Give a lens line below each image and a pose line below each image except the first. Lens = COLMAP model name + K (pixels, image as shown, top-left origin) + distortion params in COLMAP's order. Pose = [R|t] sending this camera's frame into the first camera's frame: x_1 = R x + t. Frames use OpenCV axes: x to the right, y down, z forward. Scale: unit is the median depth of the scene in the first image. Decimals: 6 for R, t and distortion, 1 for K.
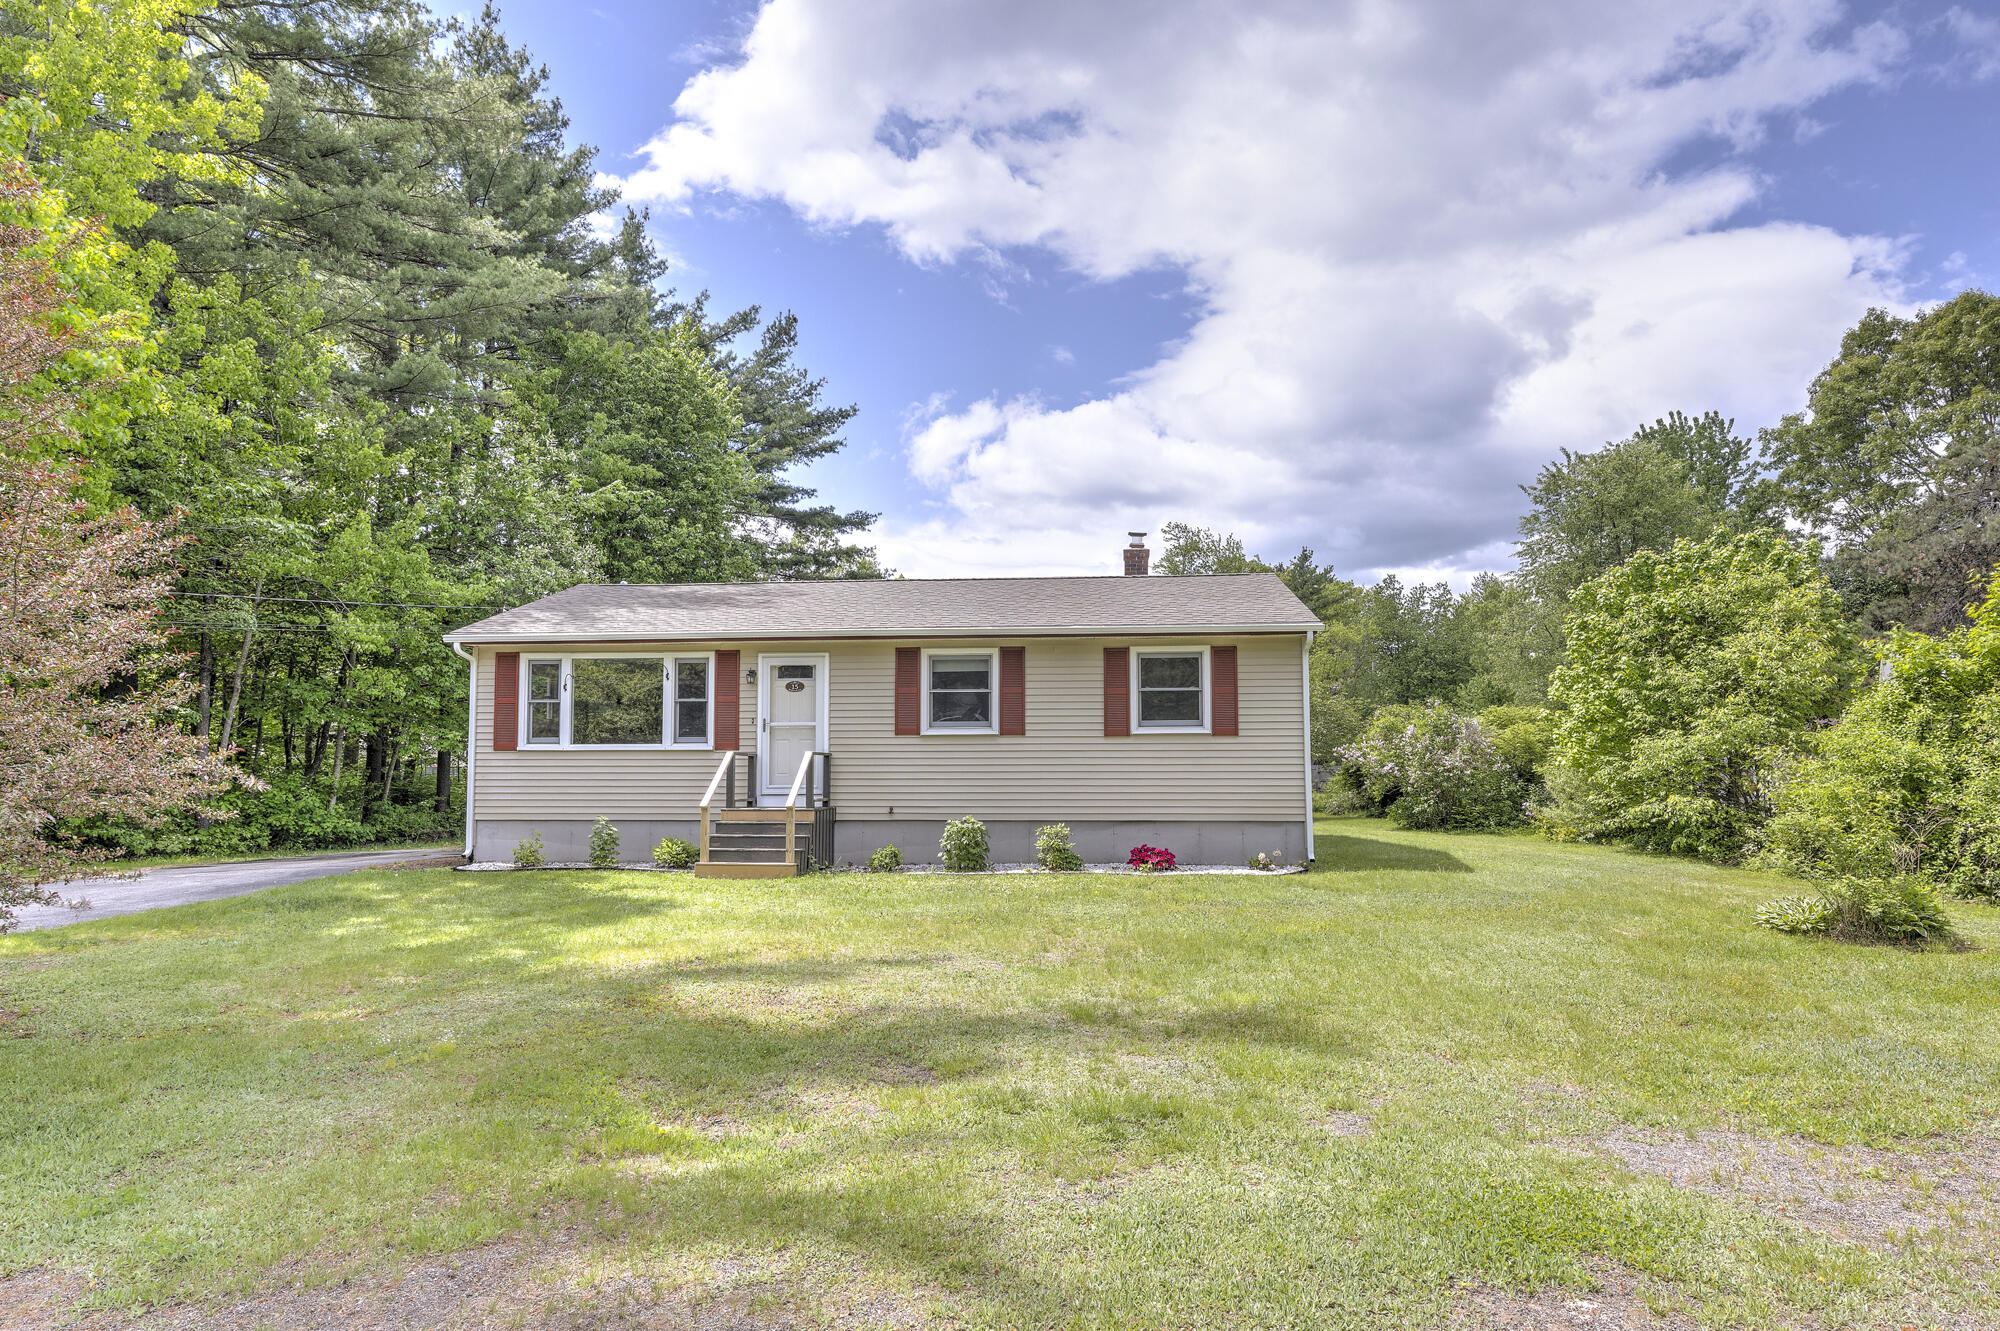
lens RADIAL K [[1289.4, 0, 998.0], [0, 1289.4, 667.2], [0, 0, 1]] dist [-0.024657, 0.000159]
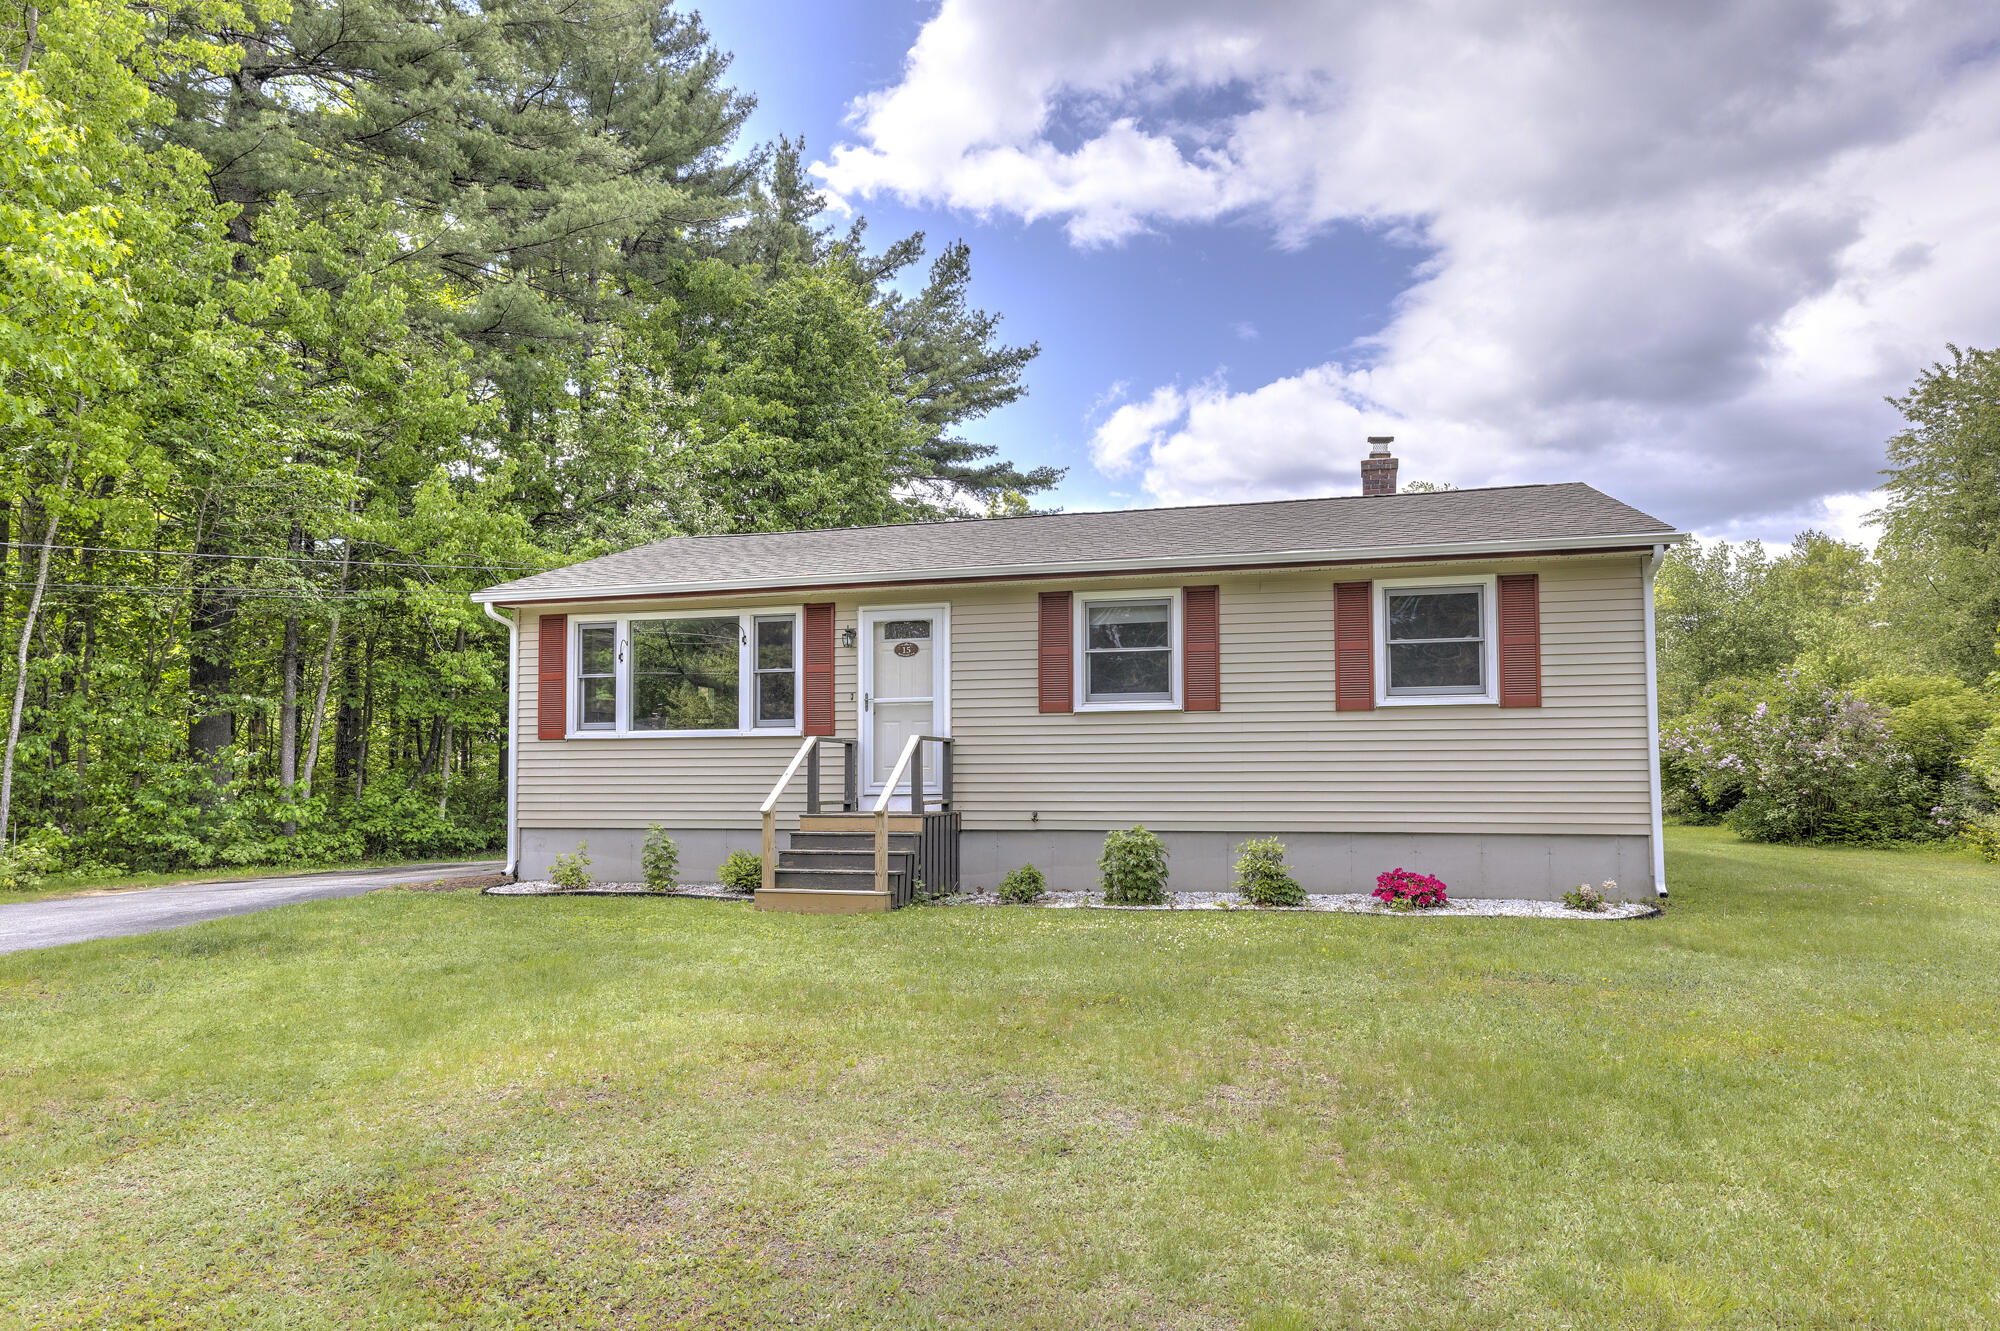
lens RADIAL K [[1309.5, 0, 1003.9], [0, 1309.5, 709.2], [0, 0, 1]] dist [-0.004770, -0.003058]
pose [[0.985853, -0.011008, -0.167250, 0.022764], [0.016328, 0.999402, 0.030466, 0.026711], [0.166815, -0.032766, 0.985444, 0.261076]]
